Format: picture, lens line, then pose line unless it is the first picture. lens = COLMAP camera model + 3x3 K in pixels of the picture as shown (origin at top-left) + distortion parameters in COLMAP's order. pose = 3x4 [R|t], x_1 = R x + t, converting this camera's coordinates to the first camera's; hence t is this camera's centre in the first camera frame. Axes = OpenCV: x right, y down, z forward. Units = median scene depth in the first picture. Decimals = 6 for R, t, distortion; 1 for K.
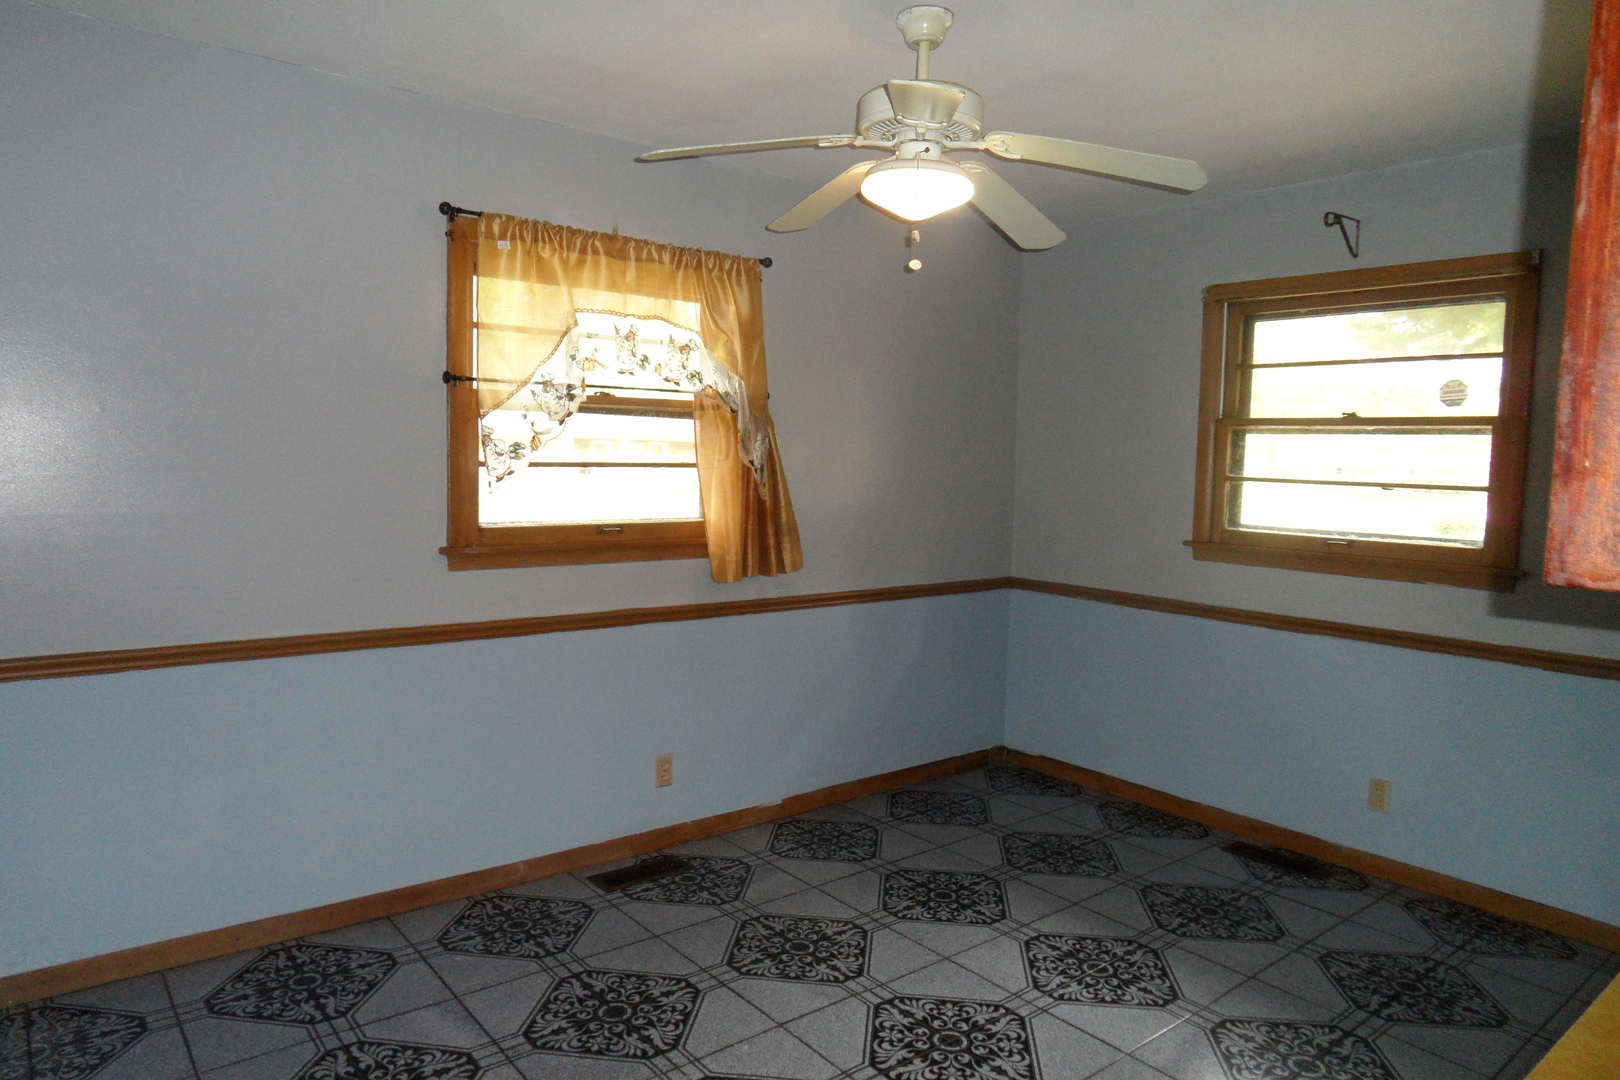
lens RADIAL K [[1023.8, 0, 810.0], [0, 1023.8, 540.0], [0, 0, 1]] dist [-0.058222, 0.042081]
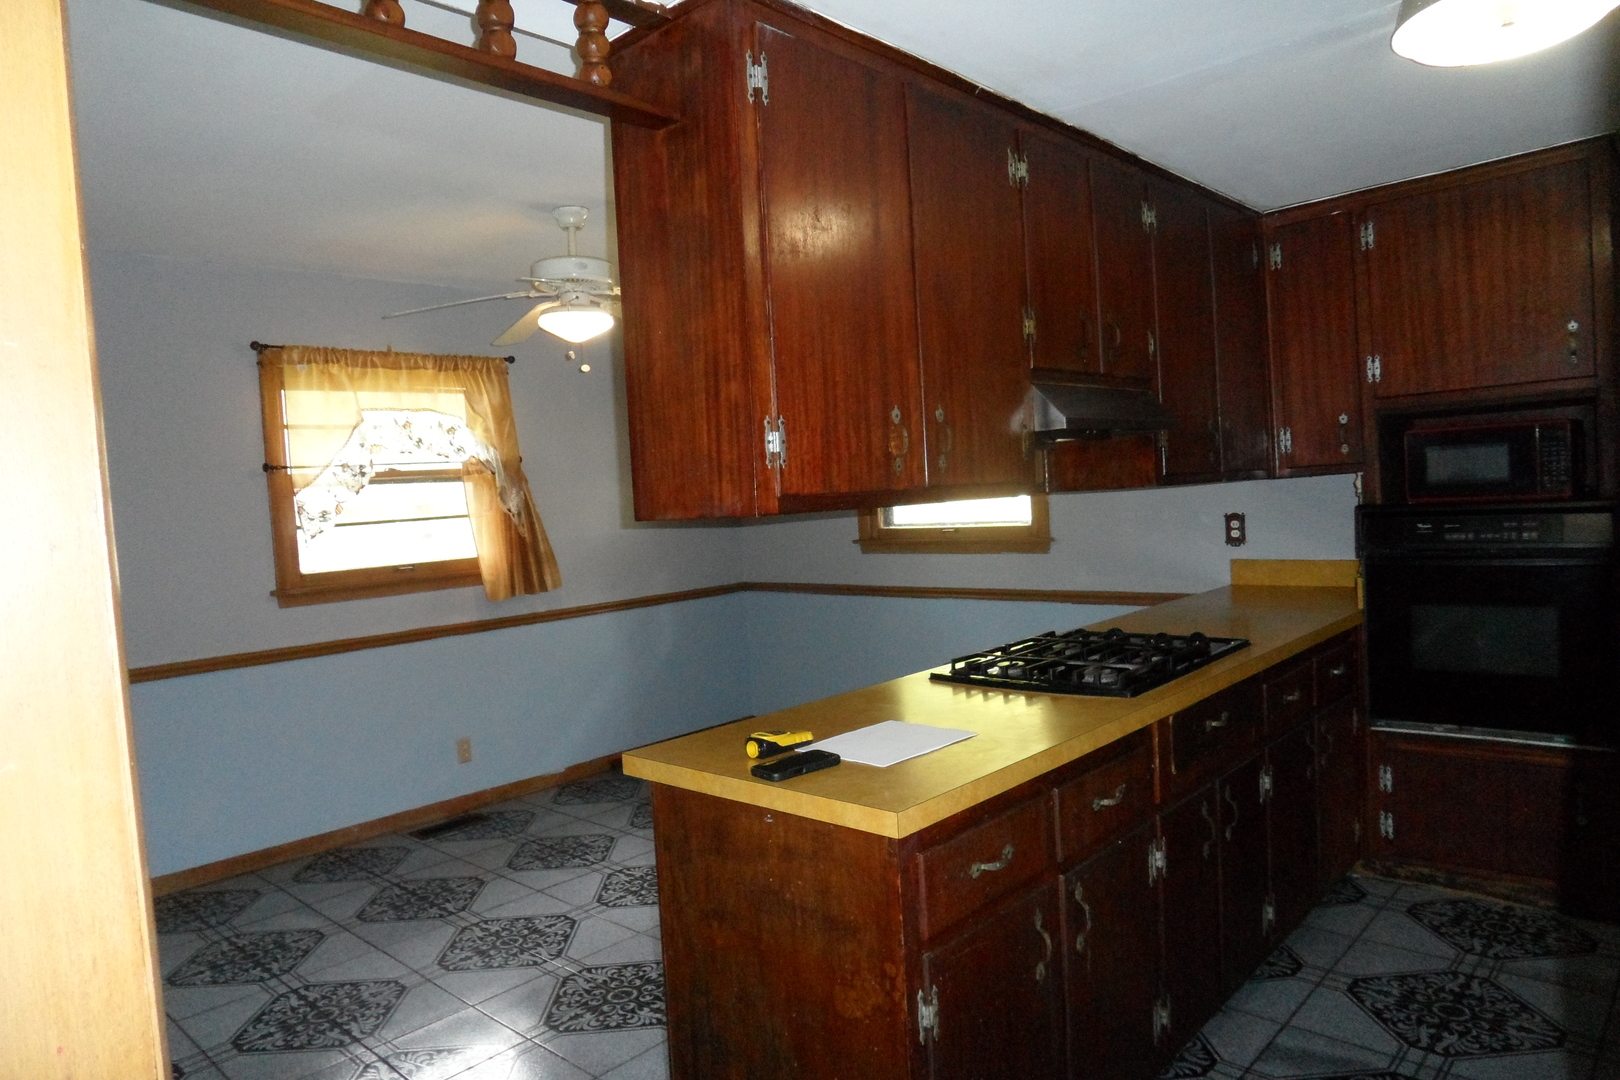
lens RADIAL K [[1044.8, 0, 805.1], [0, 1044.8, 541.9], [0, 0, 1]] dist [-0.062440, 0.045334]
pose [[0.987975, -0.091667, 0.124509, 0.157956], [0.096191, 0.994886, -0.030809, 0.046113], [-0.121048, 0.042415, 0.991740, -0.409264]]
